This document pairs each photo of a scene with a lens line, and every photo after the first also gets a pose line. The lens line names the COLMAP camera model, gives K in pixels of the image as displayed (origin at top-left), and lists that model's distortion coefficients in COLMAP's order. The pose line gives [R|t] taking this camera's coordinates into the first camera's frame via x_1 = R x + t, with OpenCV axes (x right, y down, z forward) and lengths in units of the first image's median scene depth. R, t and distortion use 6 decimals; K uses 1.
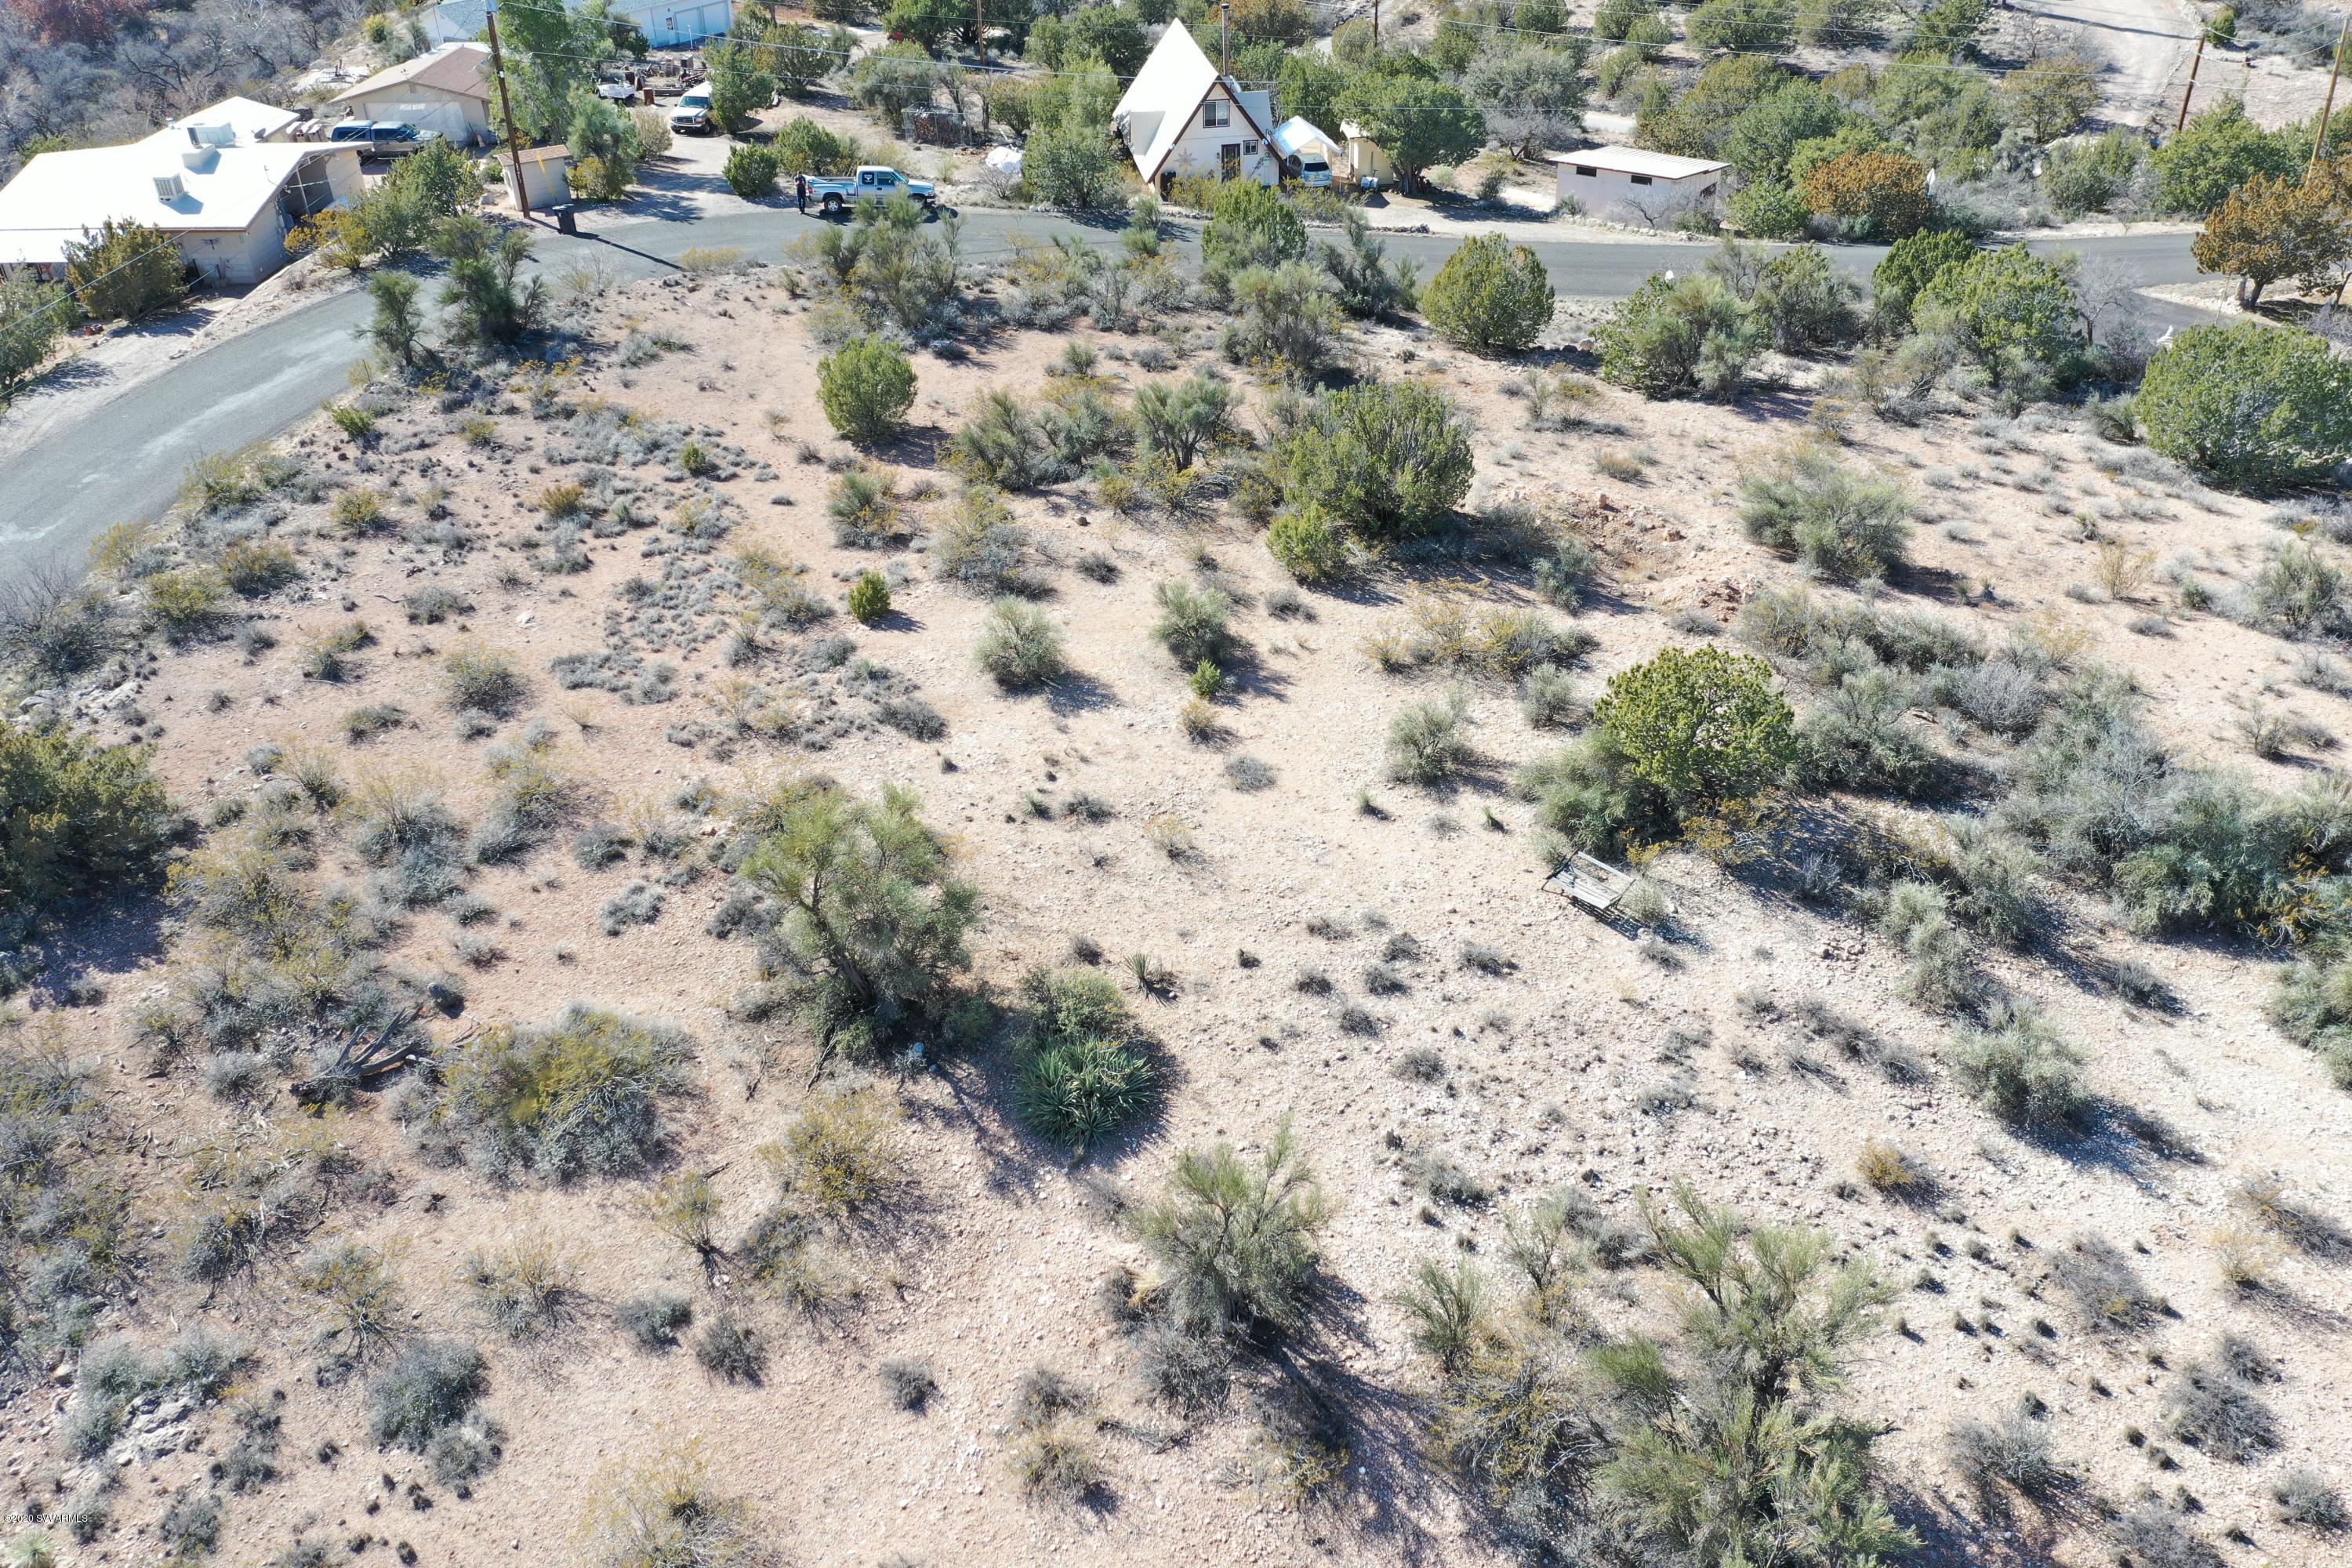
lens RADIAL K [[1839.1, 0, 1170.5], [0, 1839.1, 784.6], [0, 0, 1]] dist [-0.005551, 0.004493]
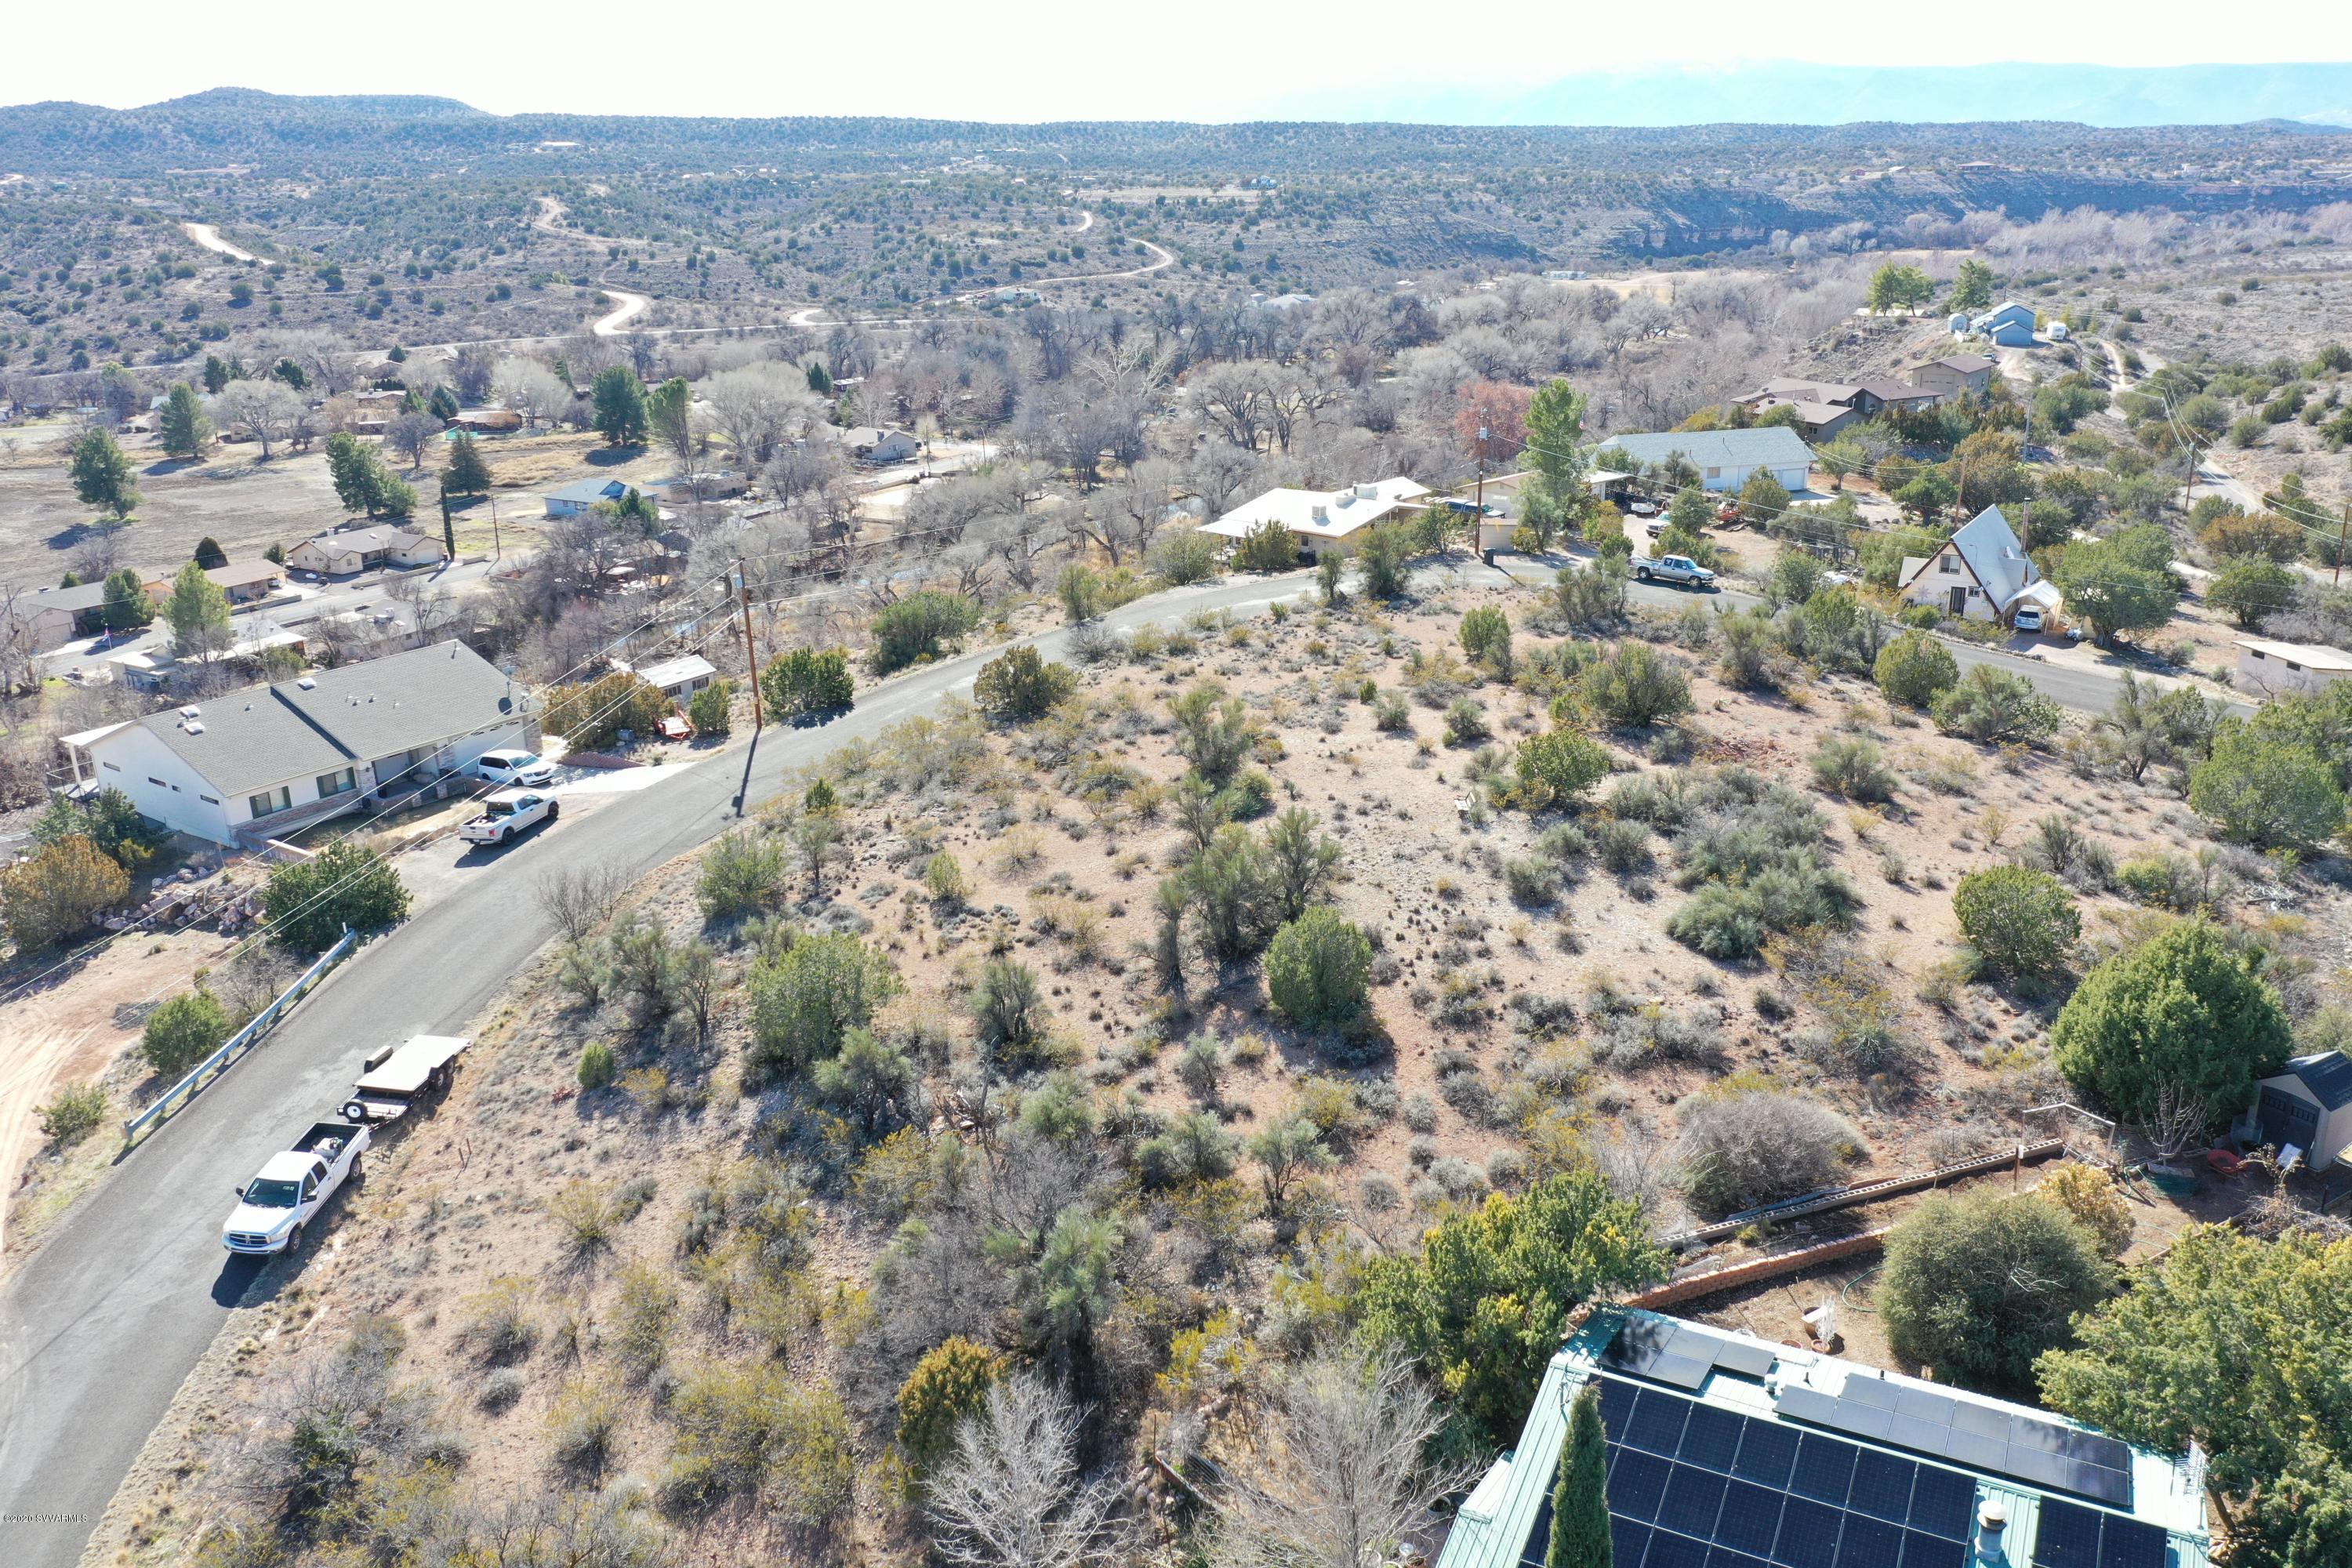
lens RADIAL K [[1839.1, 0, 1170.5], [0, 1839.1, 784.6], [0, 0, 1]] dist [-0.005551, 0.004493]
pose [[0.736132, 0.219081, -0.640401, 1.181275], [-0.363184, 0.926271, -0.100599, 0.330178], [0.571145, 0.306638, 0.761424, -0.794938]]
